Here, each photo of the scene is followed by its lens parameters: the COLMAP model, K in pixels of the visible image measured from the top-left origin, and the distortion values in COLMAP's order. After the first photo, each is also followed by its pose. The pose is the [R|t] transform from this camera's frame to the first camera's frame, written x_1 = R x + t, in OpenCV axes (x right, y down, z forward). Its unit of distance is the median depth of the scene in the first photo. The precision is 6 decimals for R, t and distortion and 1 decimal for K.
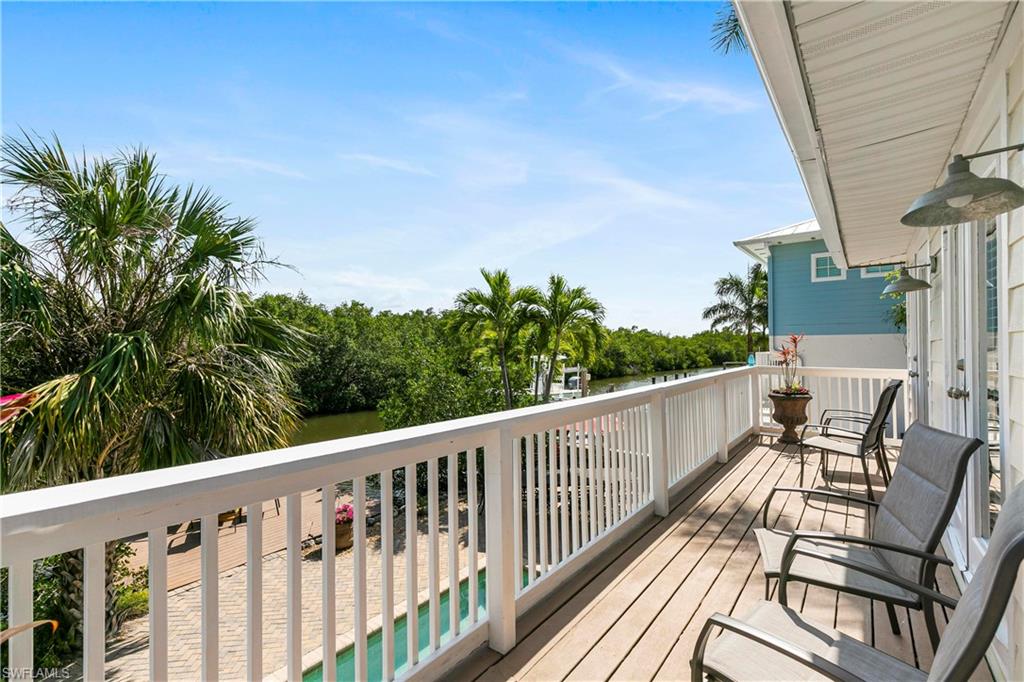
lens RADIAL K [[464.7, 0, 515.5], [0, 464.7, 340.9], [0, 0, 1]] dist [0.005336, 0.001189]
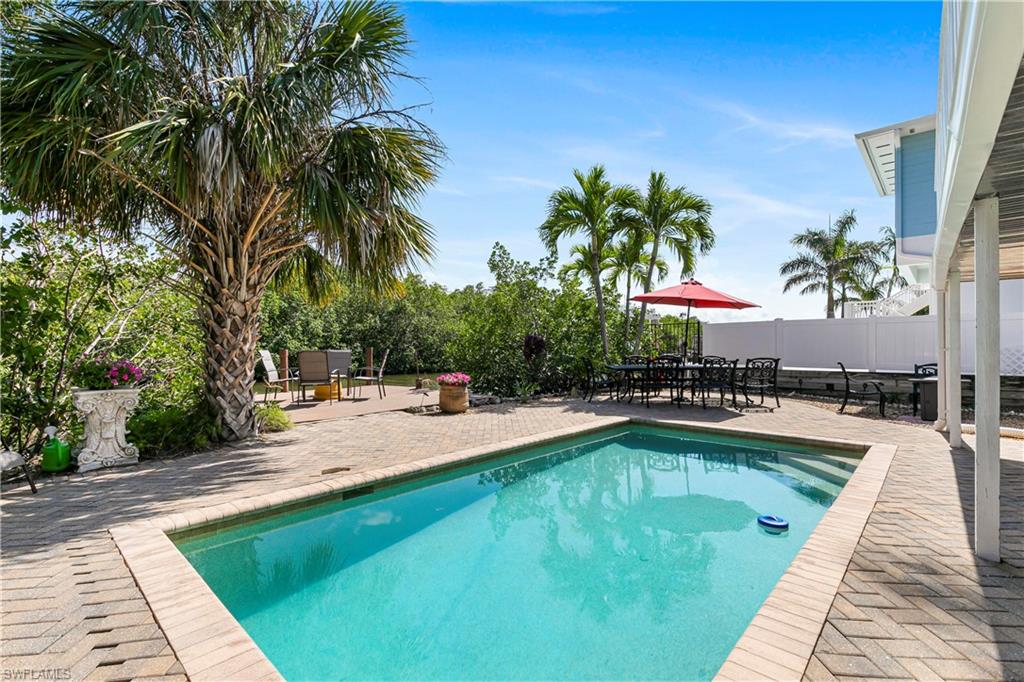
lens RADIAL K [[464.7, 0, 514.8], [0, 464.7, 343.1], [0, 0, 1]] dist [0.005336, 0.001189]
pose [[0.996786, 0.009112, -0.079592, -0.114957], [-0.008625, 0.999942, 0.006466, 0.192153], [0.079646, -0.005759, 0.996807, 0.043422]]
